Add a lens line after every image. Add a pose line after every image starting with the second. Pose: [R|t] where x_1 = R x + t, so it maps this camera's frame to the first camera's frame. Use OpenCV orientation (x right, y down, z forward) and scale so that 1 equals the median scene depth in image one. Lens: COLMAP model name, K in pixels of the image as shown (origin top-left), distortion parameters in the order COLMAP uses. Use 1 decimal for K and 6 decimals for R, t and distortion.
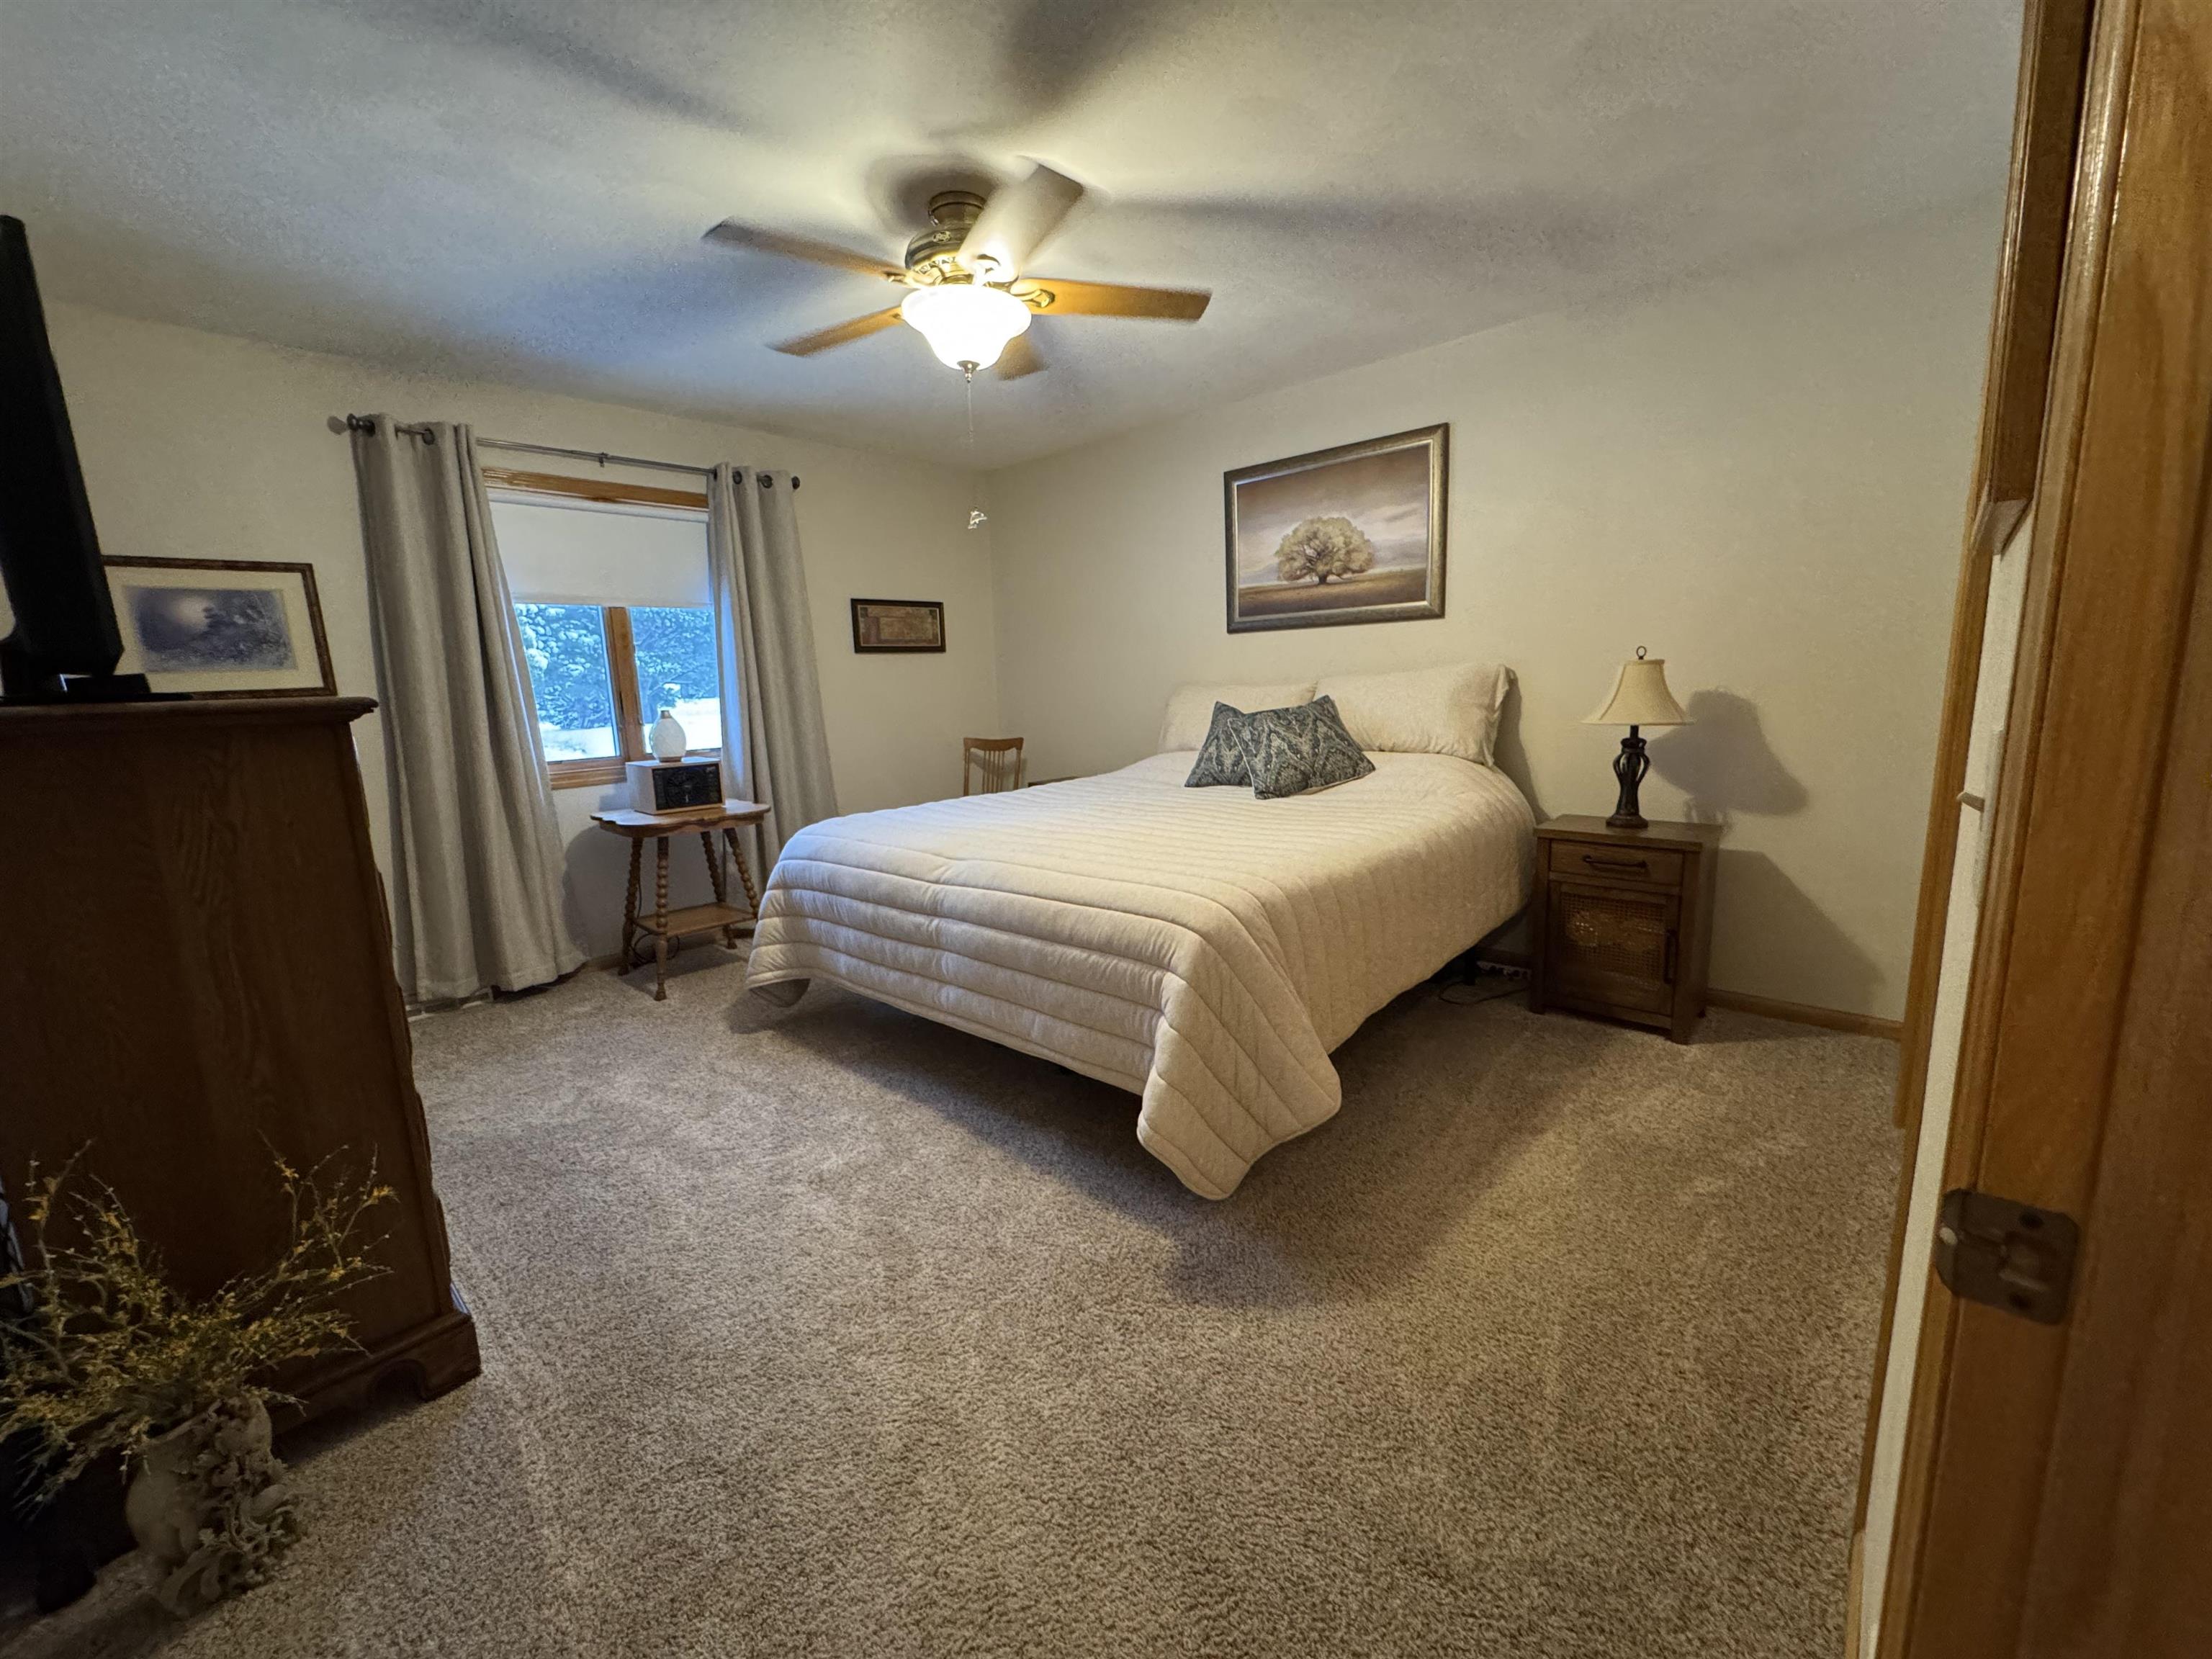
lens RADIAL K [[880.6, 0, 1103.4], [0, 880.6, 827.9], [0, 0, 1]] dist [-0.003603, 0.000764]
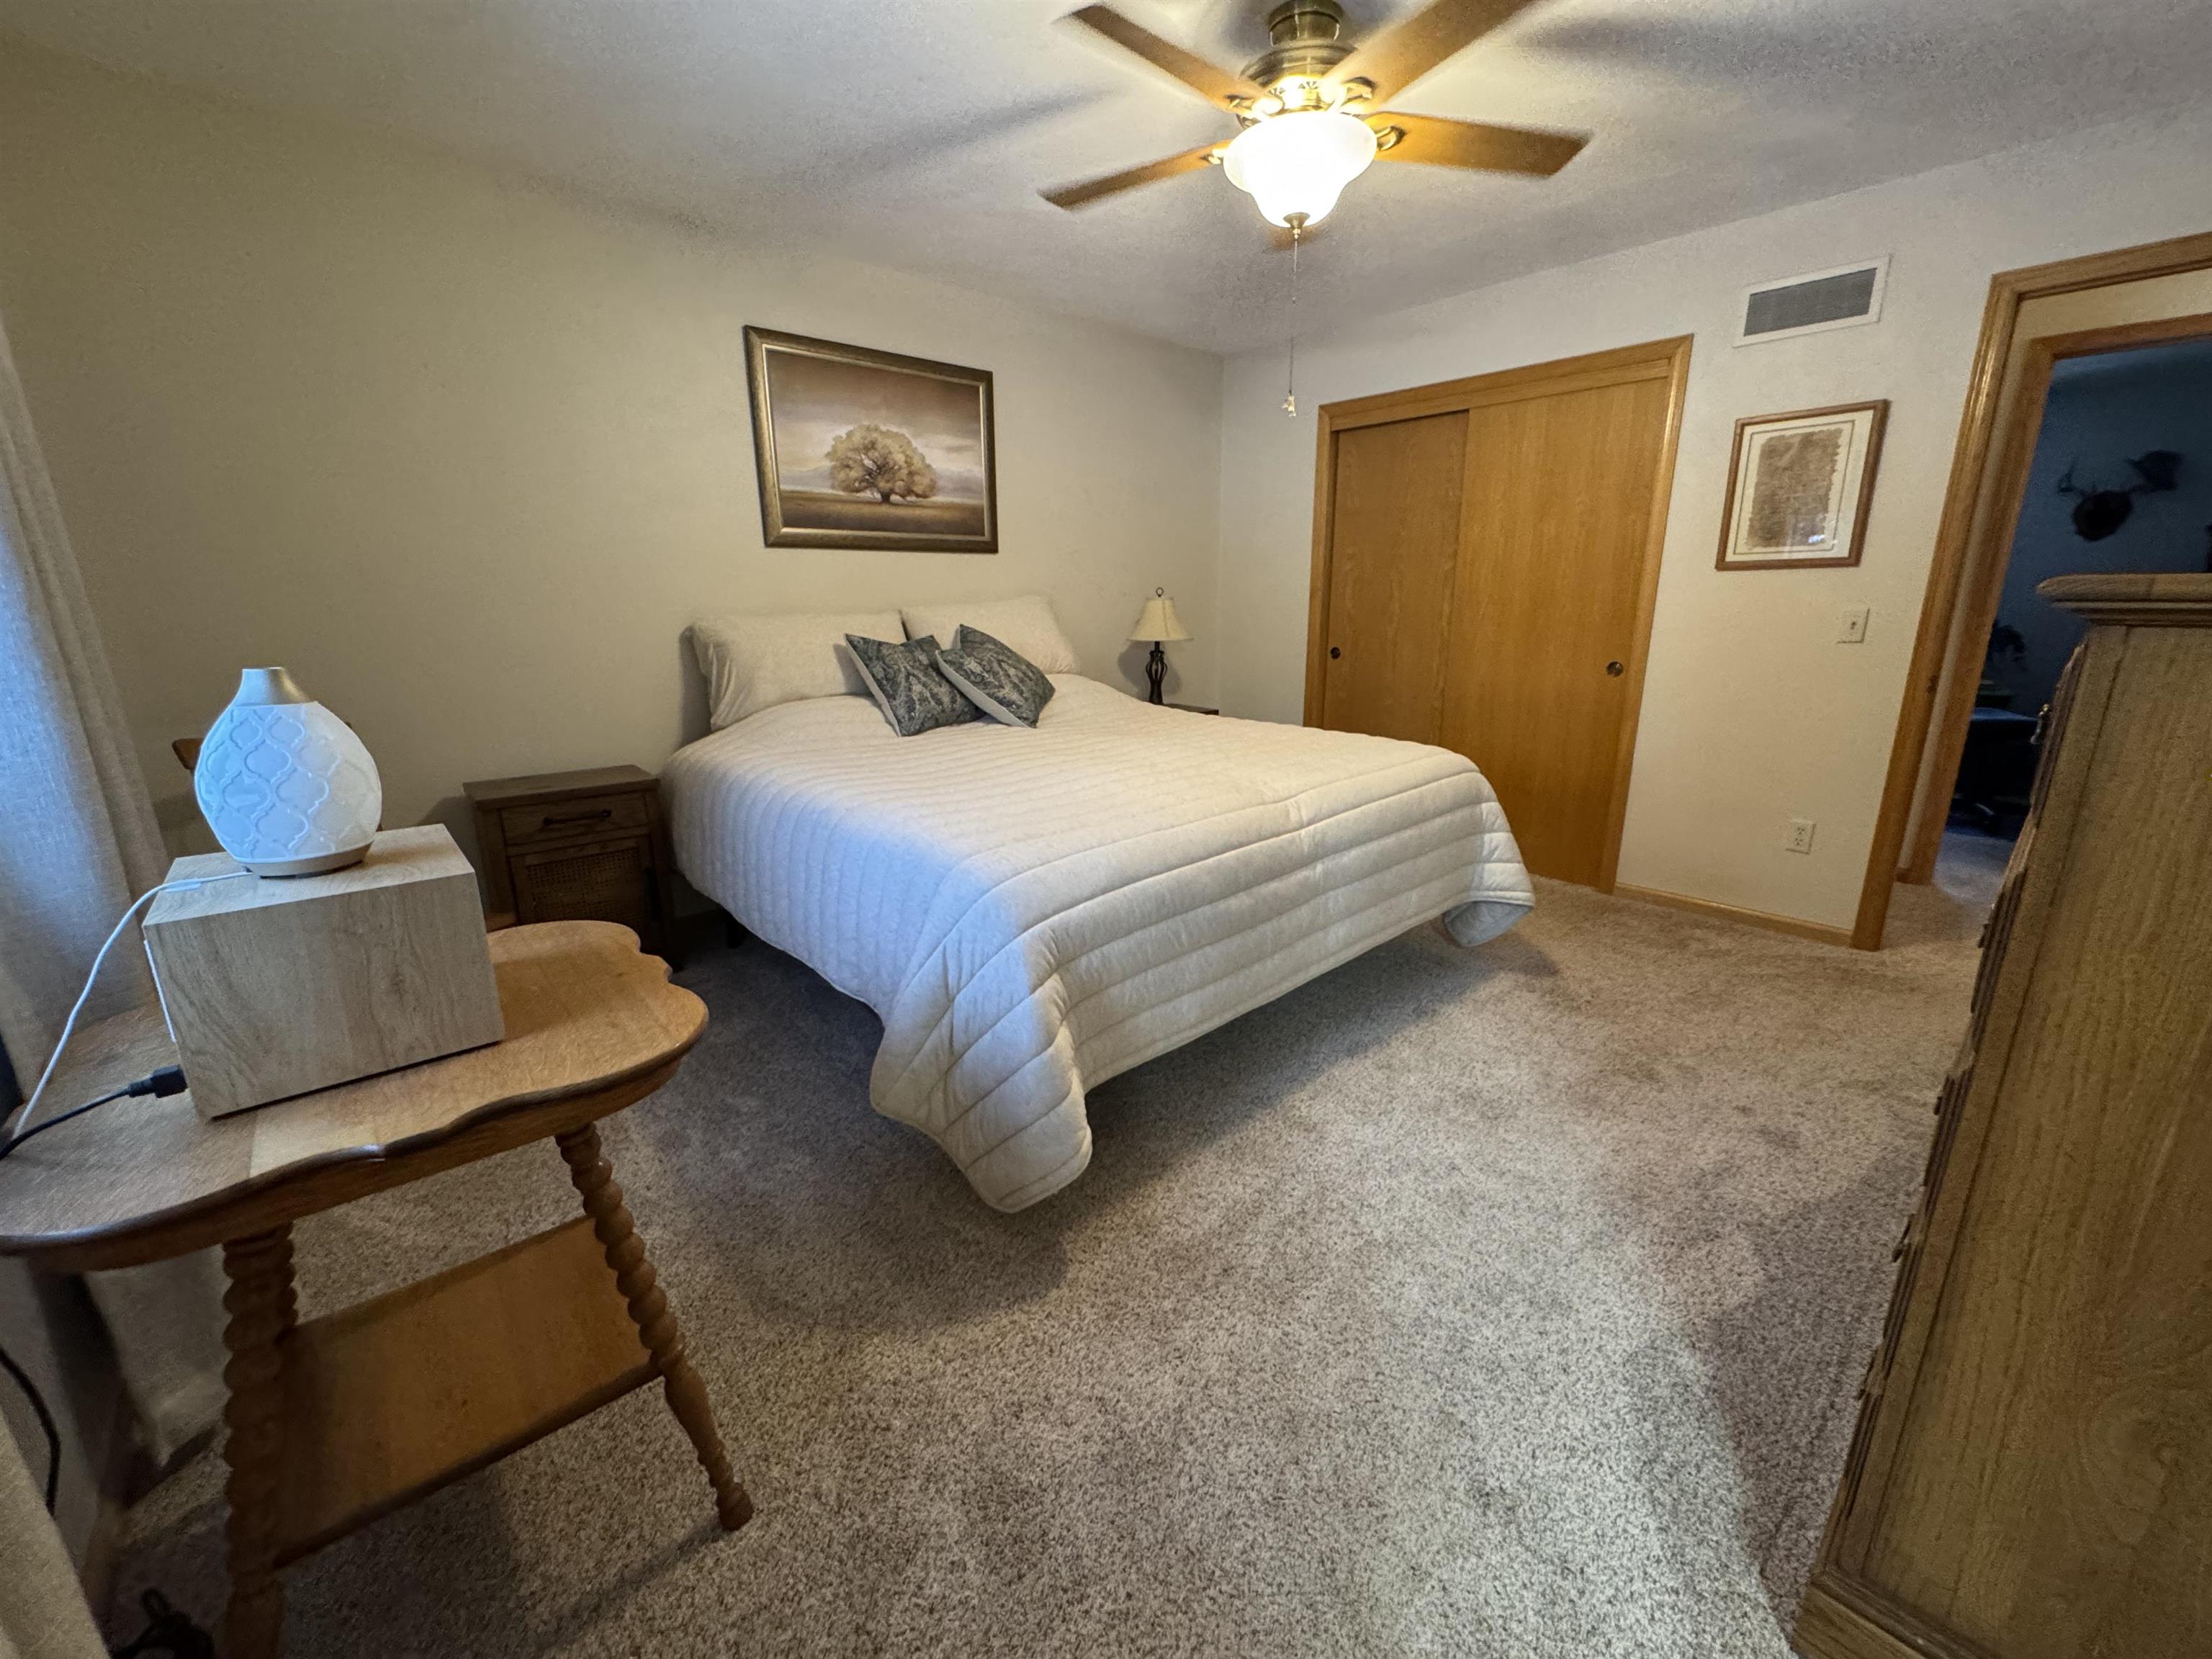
lens RADIAL K [[880.6, 0, 1102.7], [0, 880.6, 831.4], [0, 0, 1]] dist [-0.003603, 0.000764]
pose [[0.093280, -0.221986, 0.970578, -0.721718], [0.169767, 0.964099, 0.204189, -0.099528], [-0.981060, 0.145725, 0.127617, 0.738557]]
